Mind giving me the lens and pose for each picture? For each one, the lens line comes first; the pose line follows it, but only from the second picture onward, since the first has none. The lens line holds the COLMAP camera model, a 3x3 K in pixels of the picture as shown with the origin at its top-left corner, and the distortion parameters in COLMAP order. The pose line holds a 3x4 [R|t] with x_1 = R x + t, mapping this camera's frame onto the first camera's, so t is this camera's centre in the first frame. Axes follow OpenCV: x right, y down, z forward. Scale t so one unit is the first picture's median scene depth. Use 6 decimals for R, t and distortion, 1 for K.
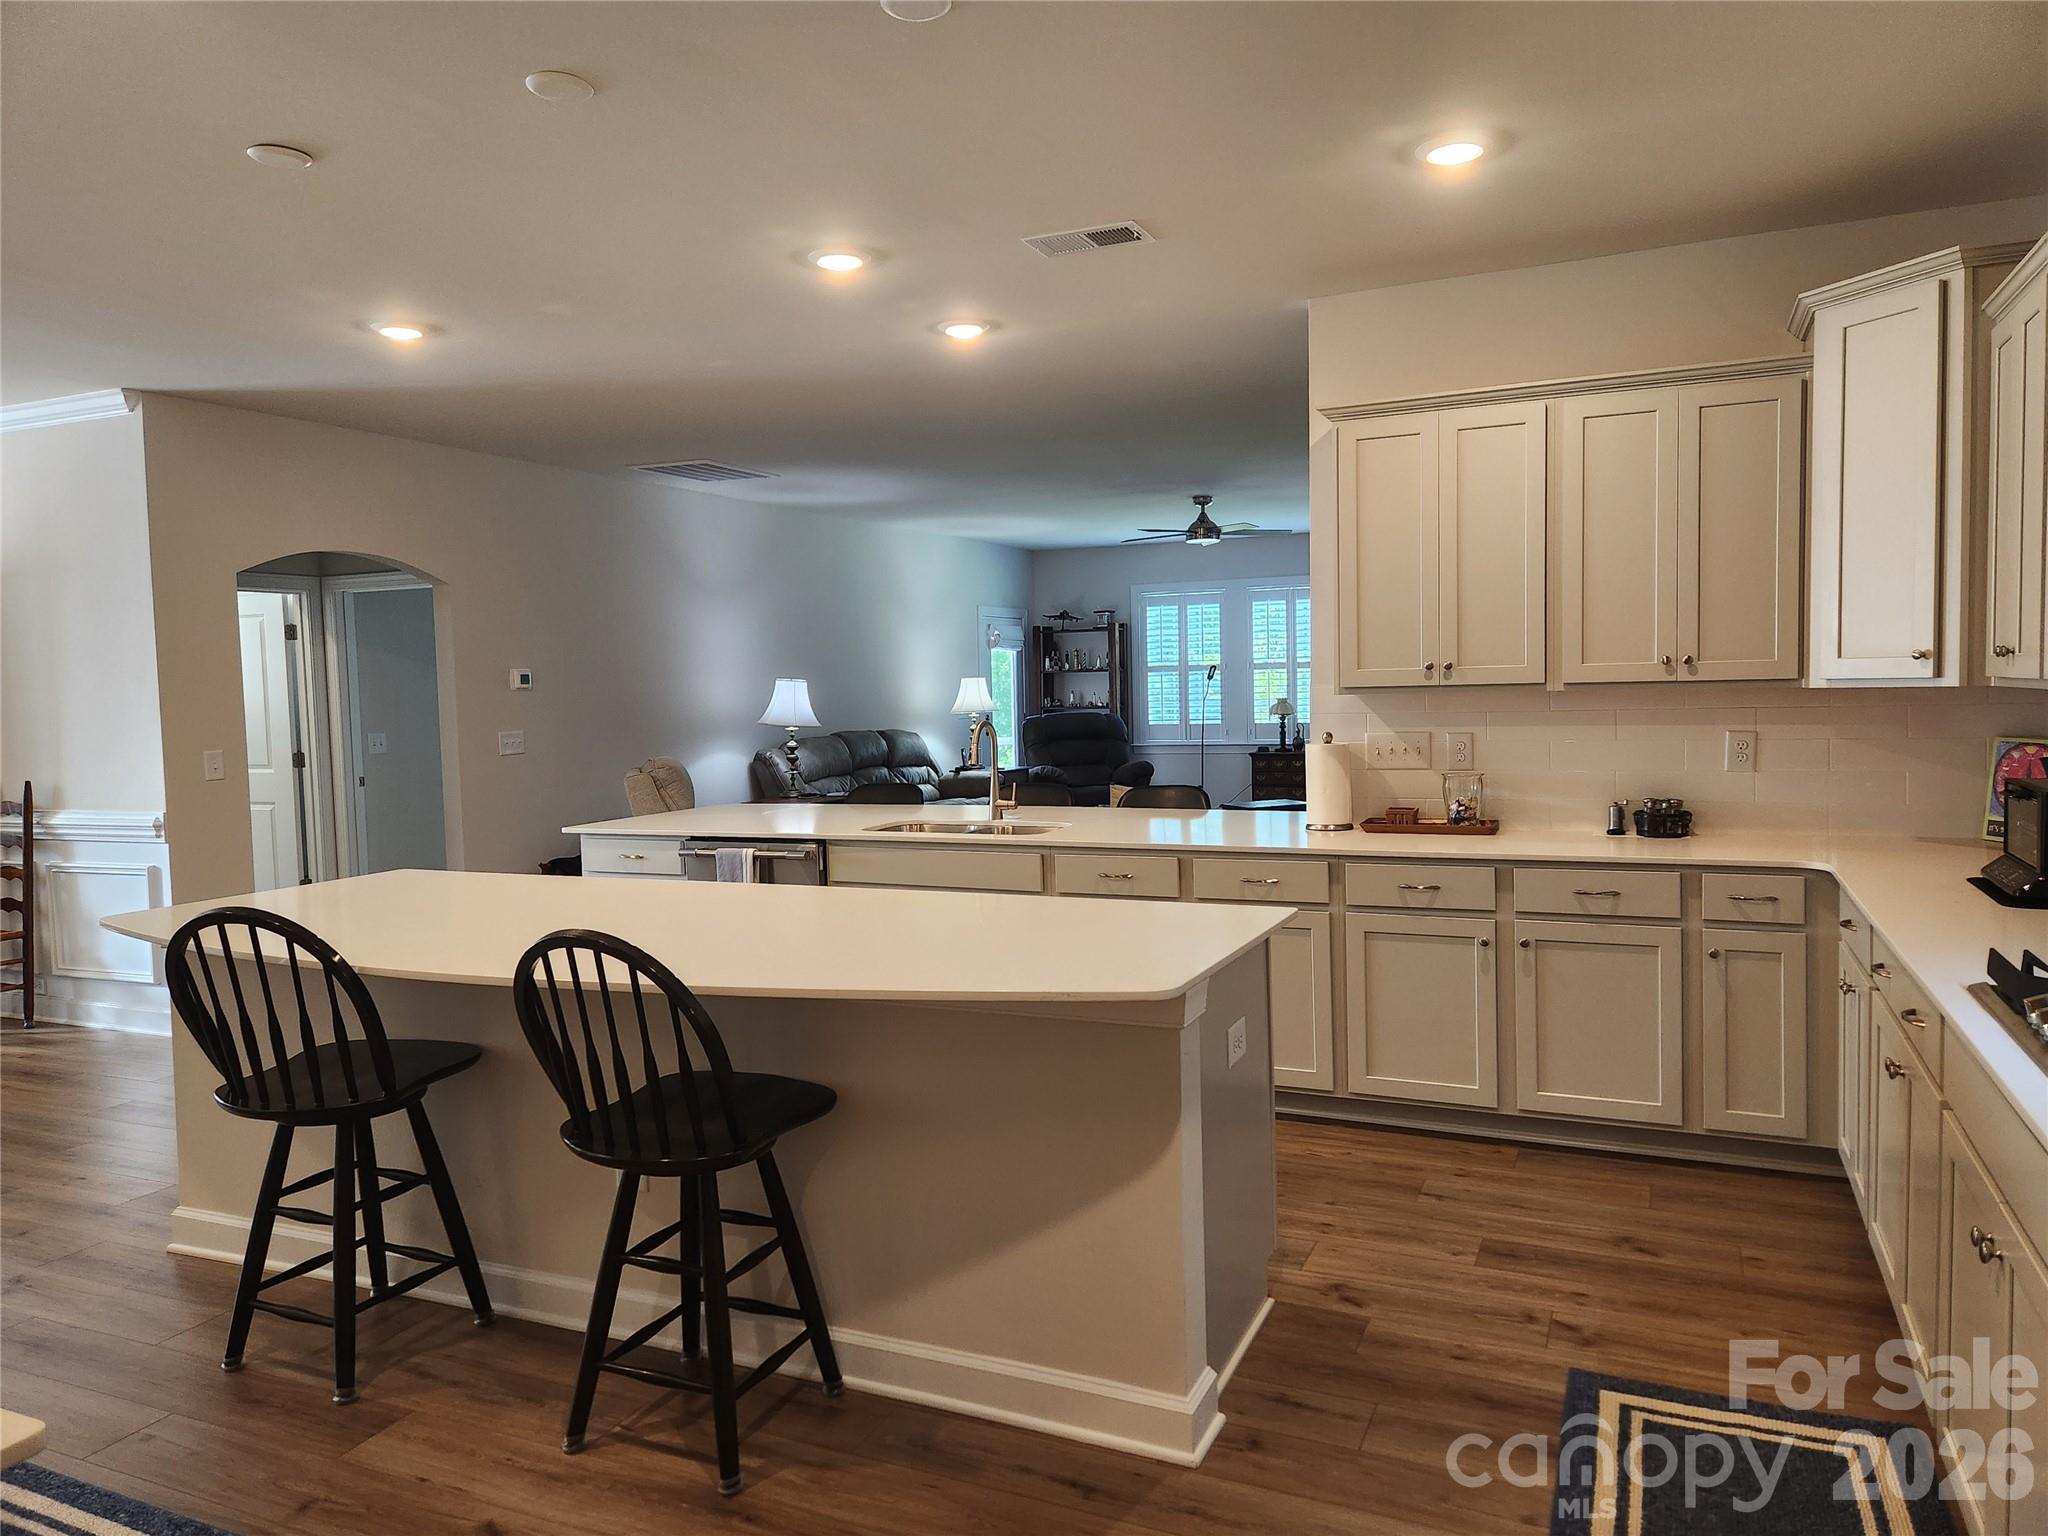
lens RADIAL K [[1396.5, 0, 1027.6], [0, 1396.5, 763.0], [0, 0, 1]] dist [0.073613, -0.066740]
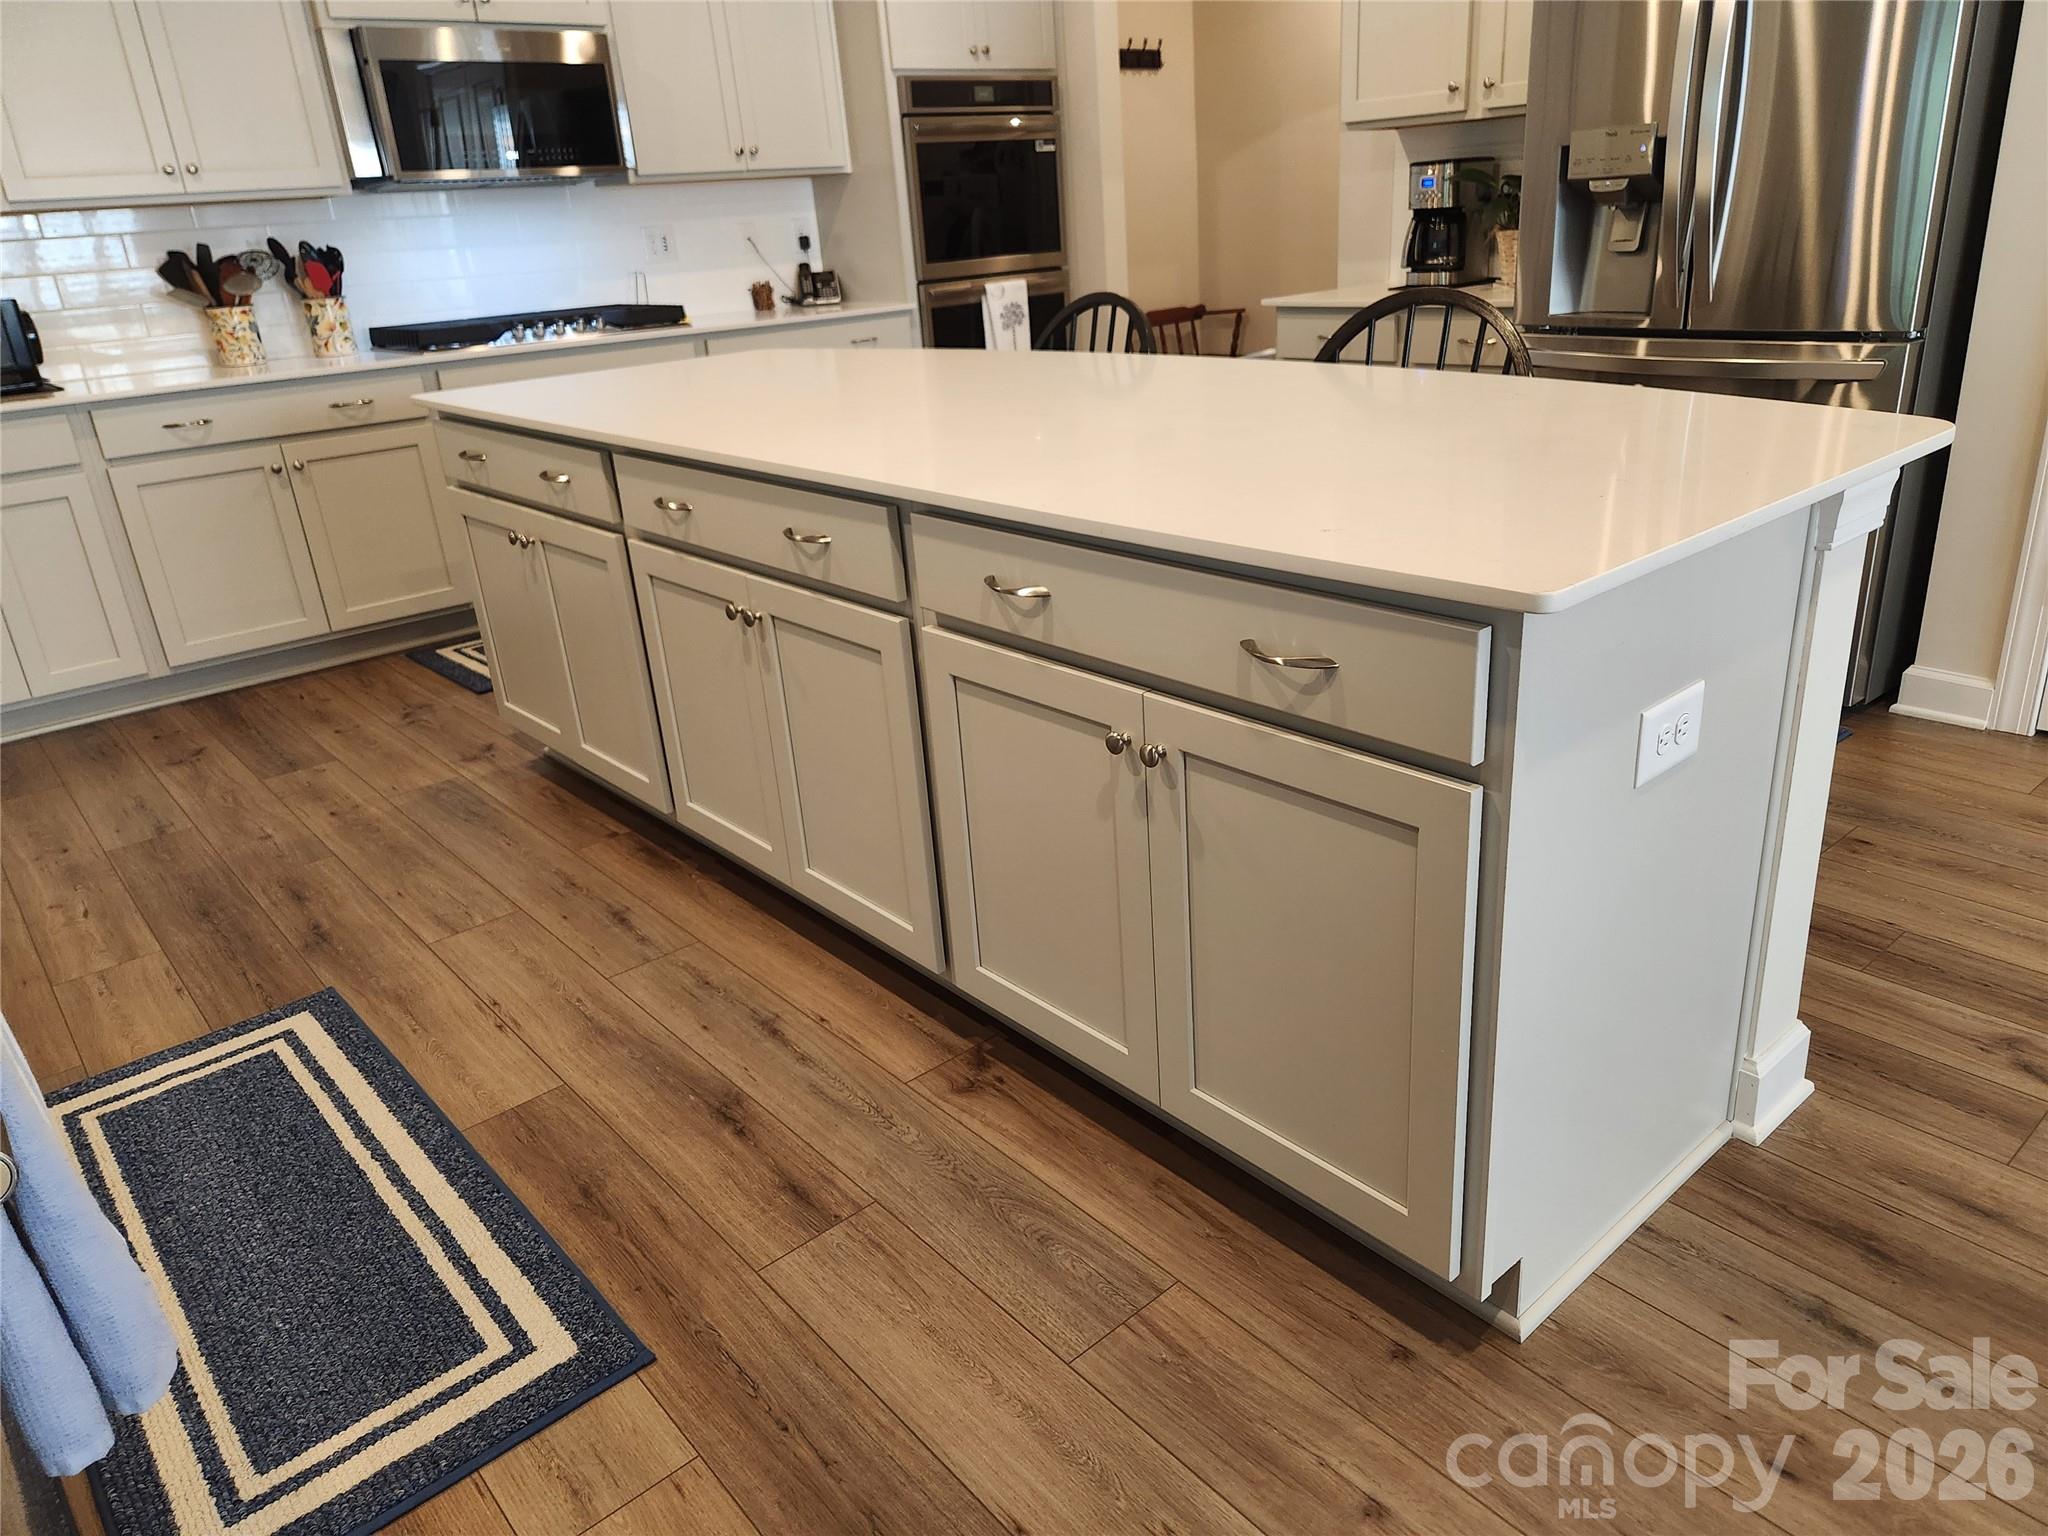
lens RADIAL K [[1396.5, 0, 1032.0], [0, 1396.5, 762.7], [0, 0, 1]] dist [0.073613, -0.066740]
pose [[-0.908772, -0.078908, 0.409764, -0.606076], [0.106131, 0.905963, 0.409838, -0.028520], [-0.403570, 0.415939, -0.814939, 1.663890]]
